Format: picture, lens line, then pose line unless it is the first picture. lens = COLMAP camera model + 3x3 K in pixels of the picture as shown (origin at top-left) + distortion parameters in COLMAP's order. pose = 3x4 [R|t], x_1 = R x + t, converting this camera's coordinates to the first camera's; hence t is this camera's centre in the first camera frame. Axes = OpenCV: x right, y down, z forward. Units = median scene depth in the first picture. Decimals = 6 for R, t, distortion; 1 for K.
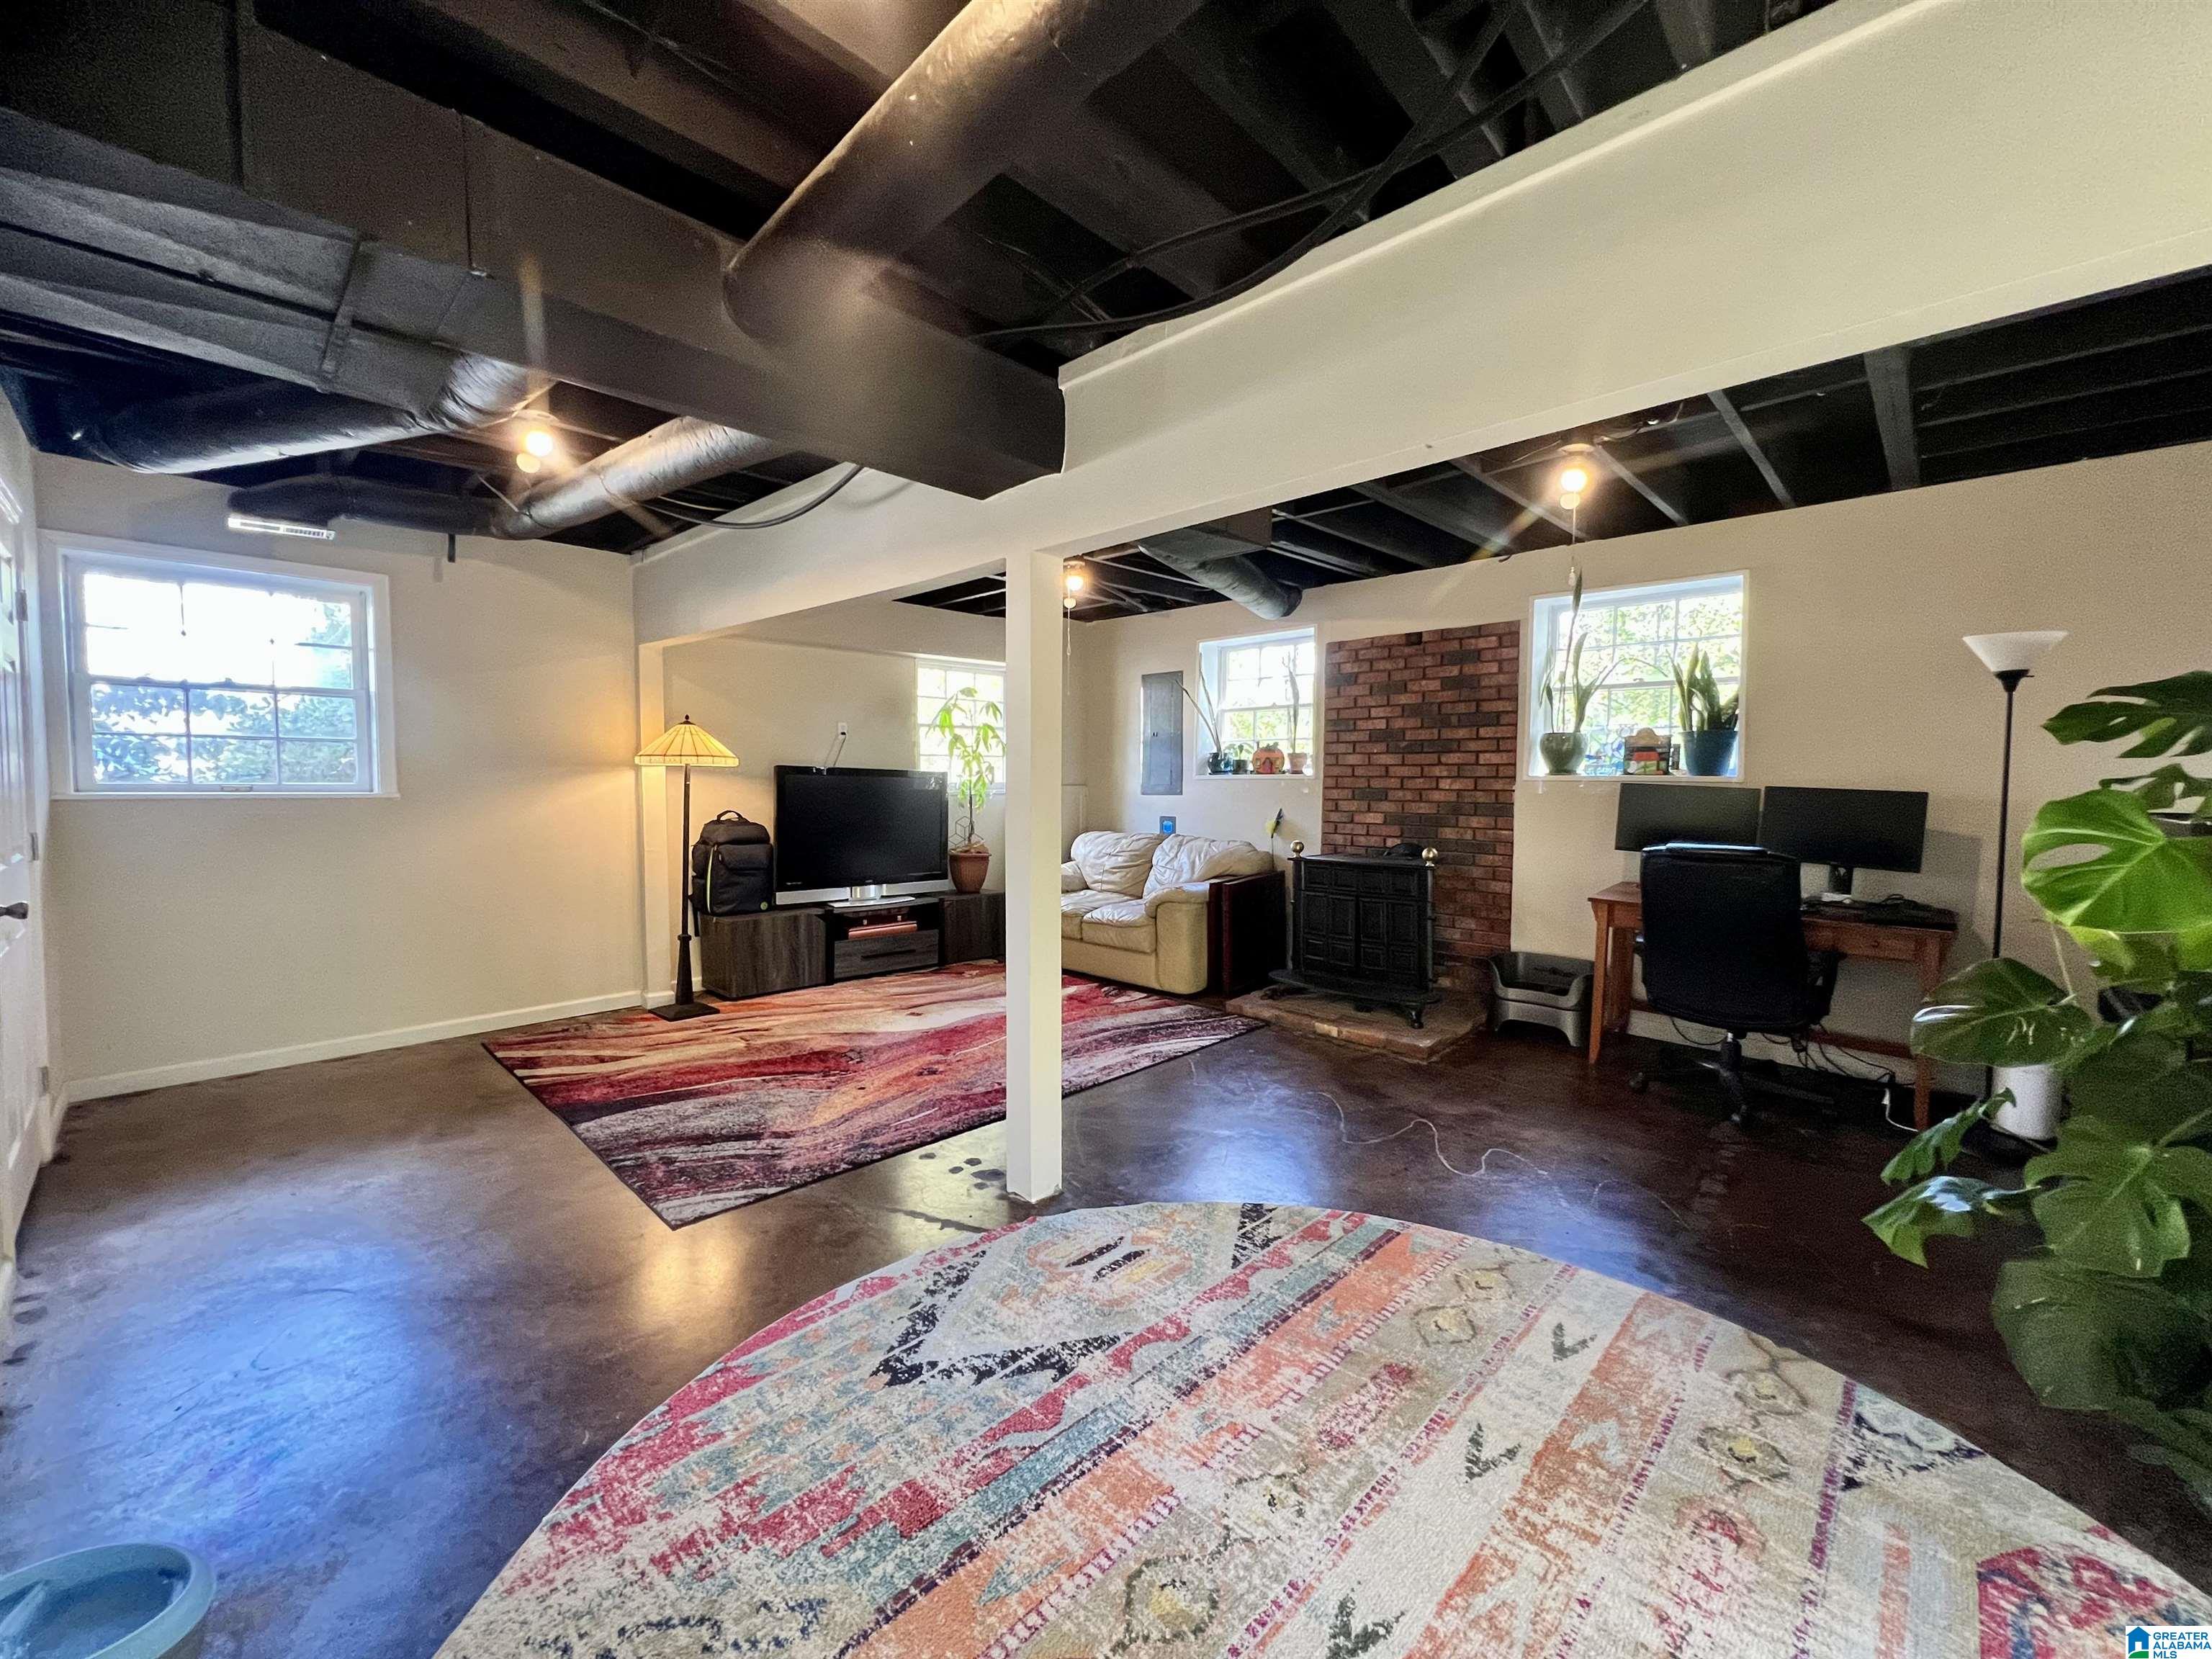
lens RADIAL K [[882.9, 0, 1103.2], [0, 882.9, 823.7], [0, 0, 1]] dist [0.002924, -0.000110]
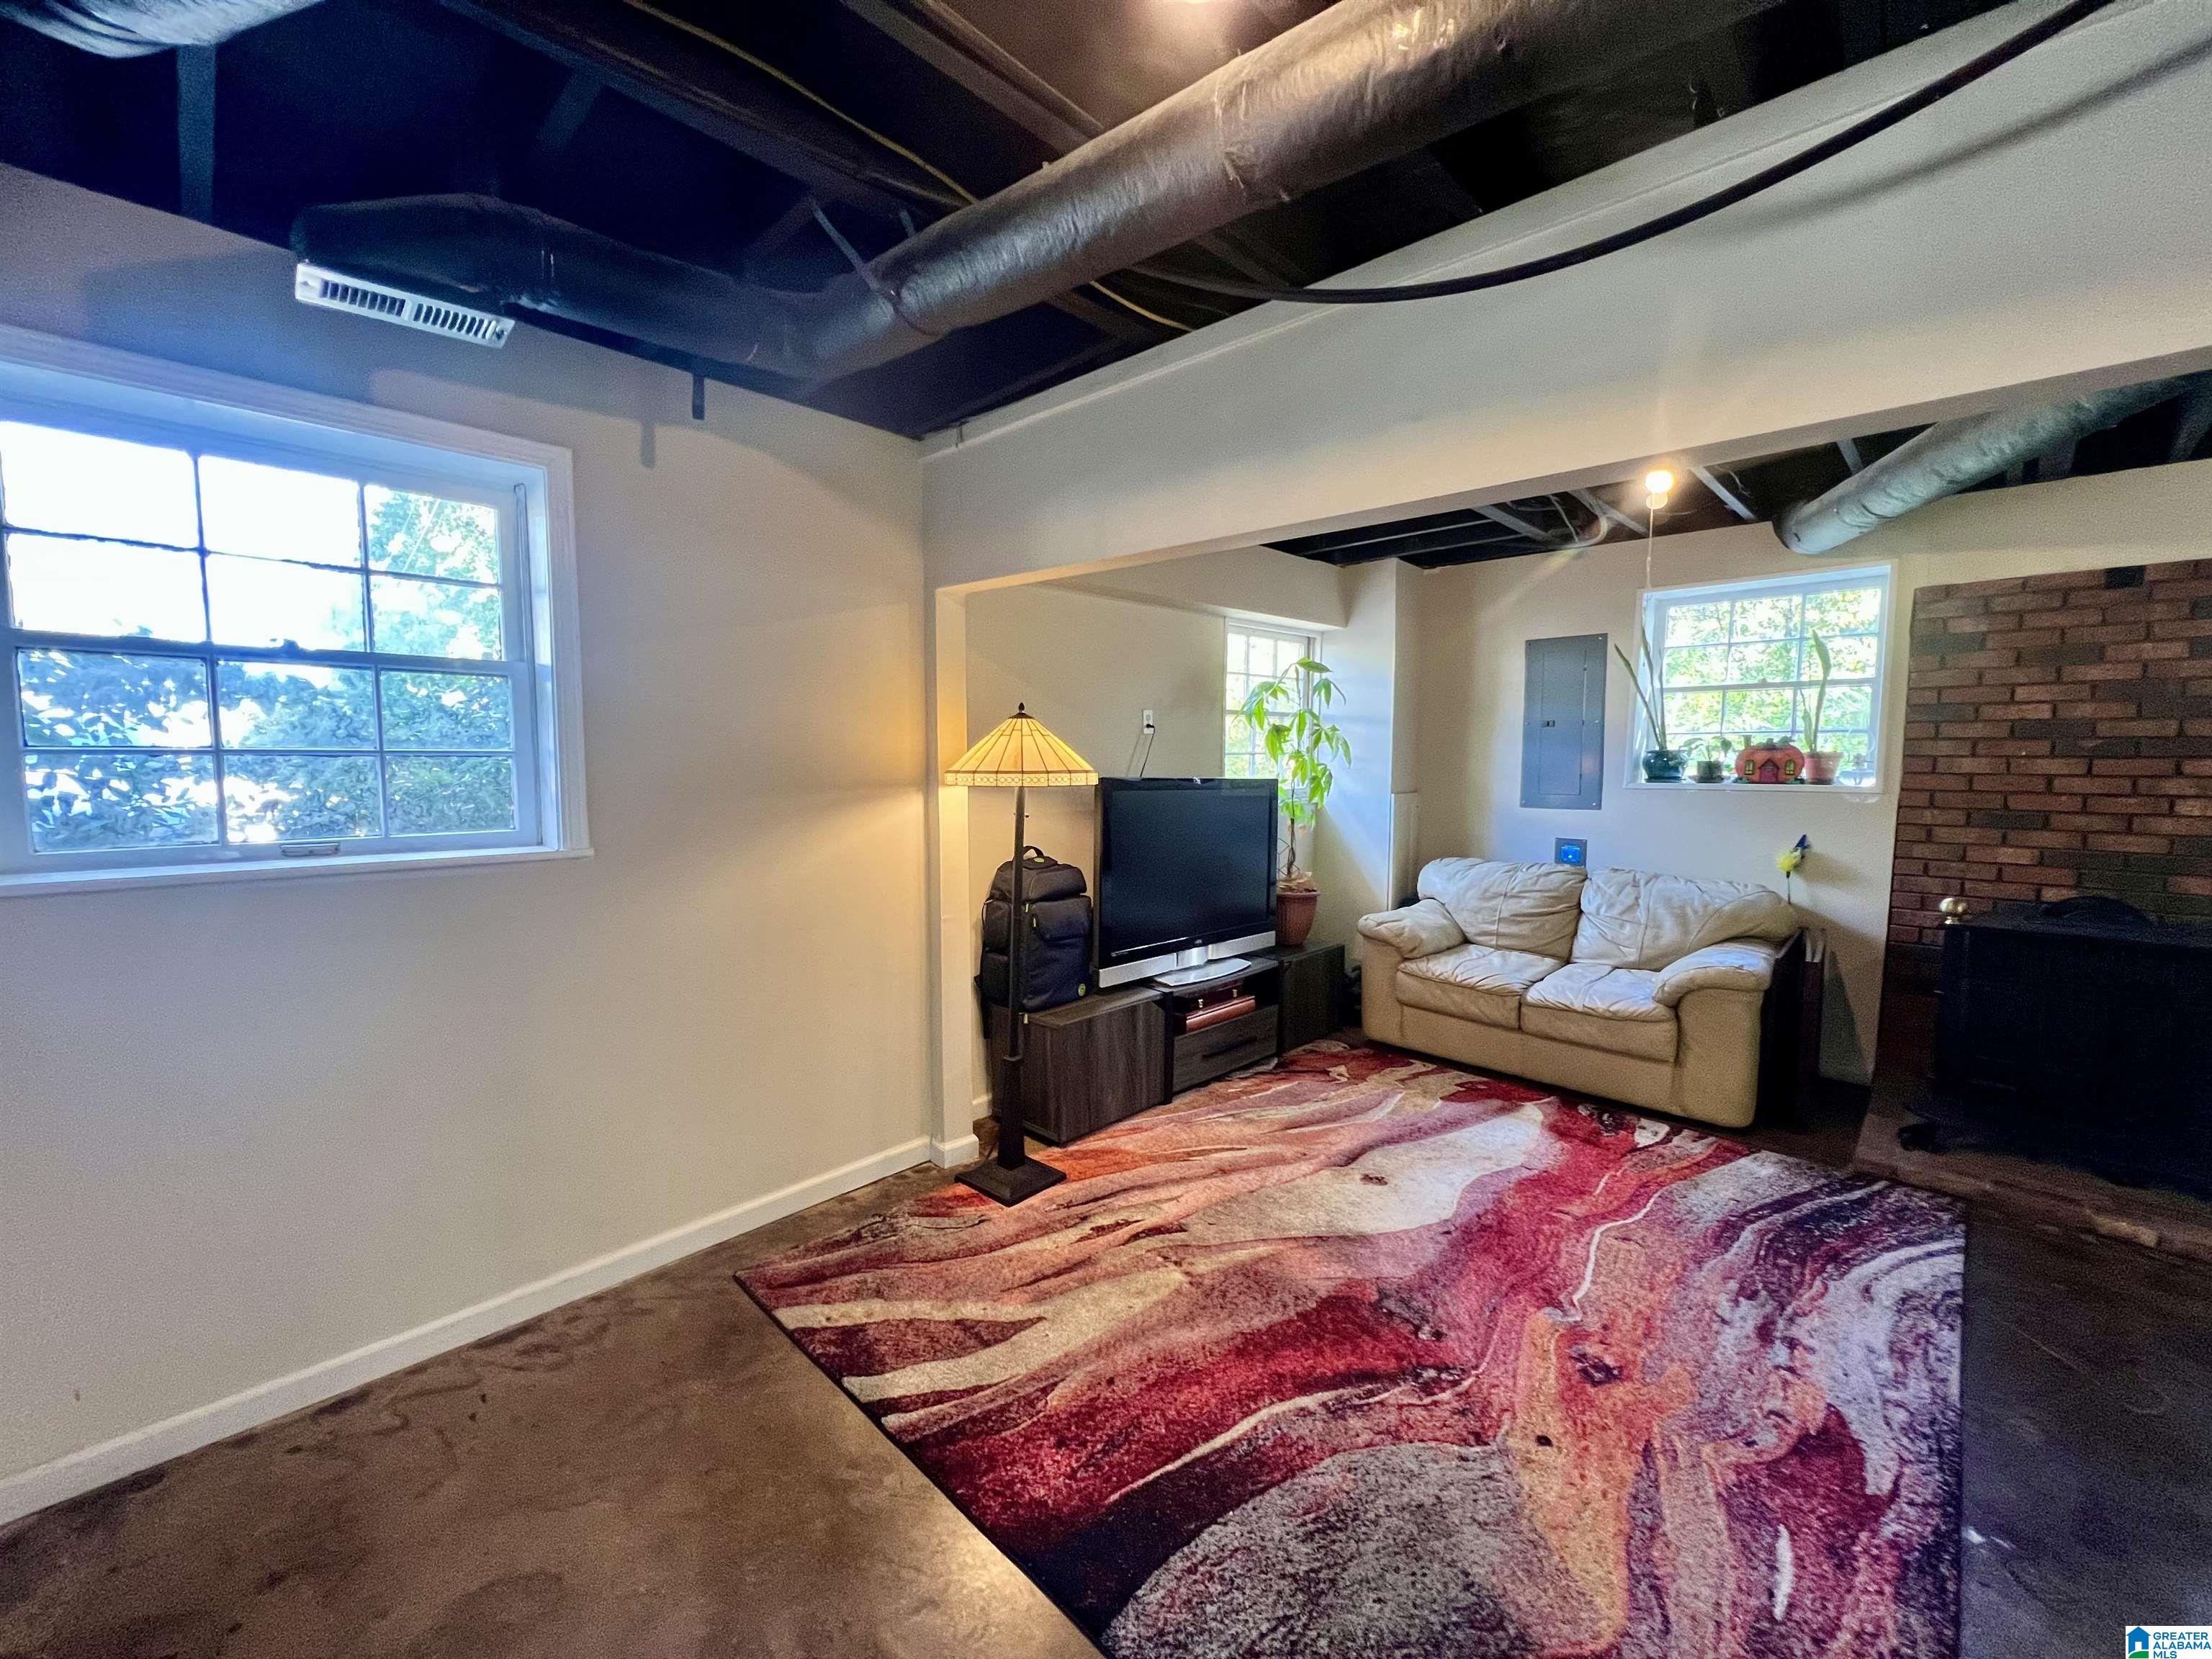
lens RADIAL K [[879.6, 0, 1108.4], [0, 879.6, 826.7], [0, 0, 1]] dist [0.000244, -0.000193]
pose [[0.999966, -0.002654, -0.007746, -0.396369], [0.002874, 0.999588, 0.028564, -0.053480], [0.007667, -0.028585, 0.999562, 0.381305]]
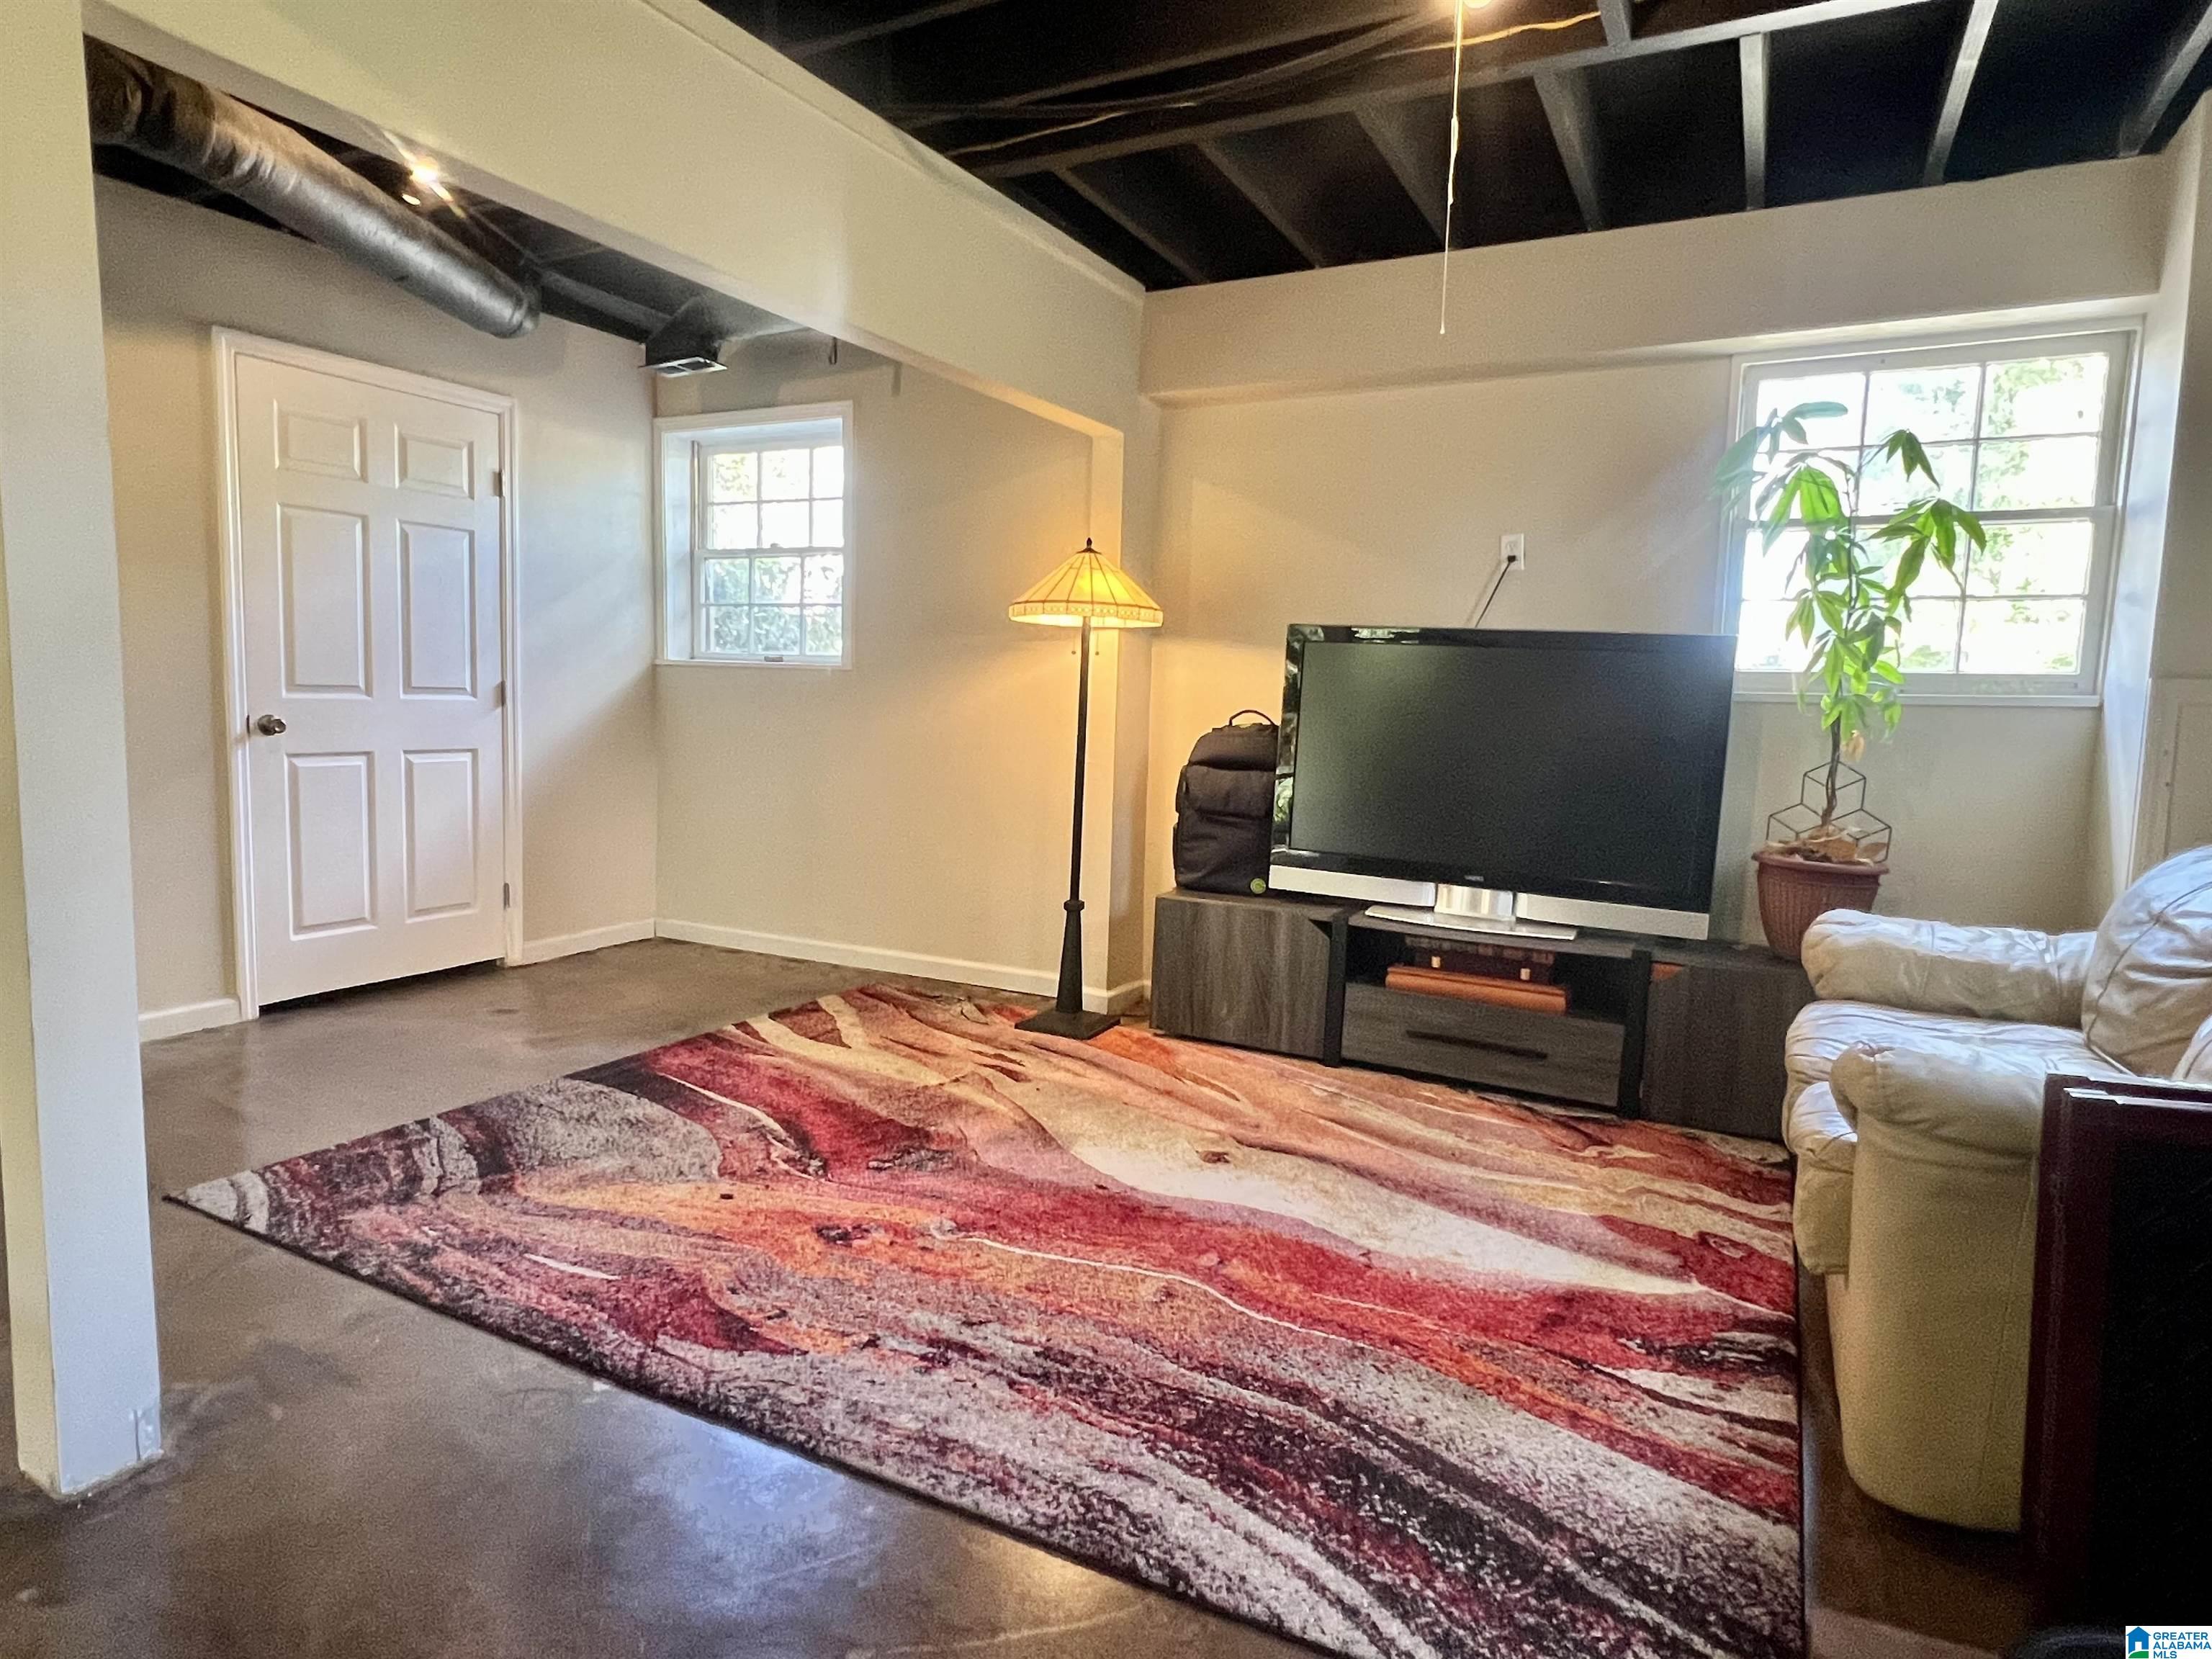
lens RADIAL K [[1288.9, 0, 1089.5], [0, 1288.9, 837.5], [0, 0, 1]] dist [-0.001441, -0.001114]
pose [[0.276940, 0.105942, -0.955029, 0.376941], [-0.081444, 0.992915, 0.086528, 0.003191], [0.957429, 0.053818, 0.283606, 0.745153]]
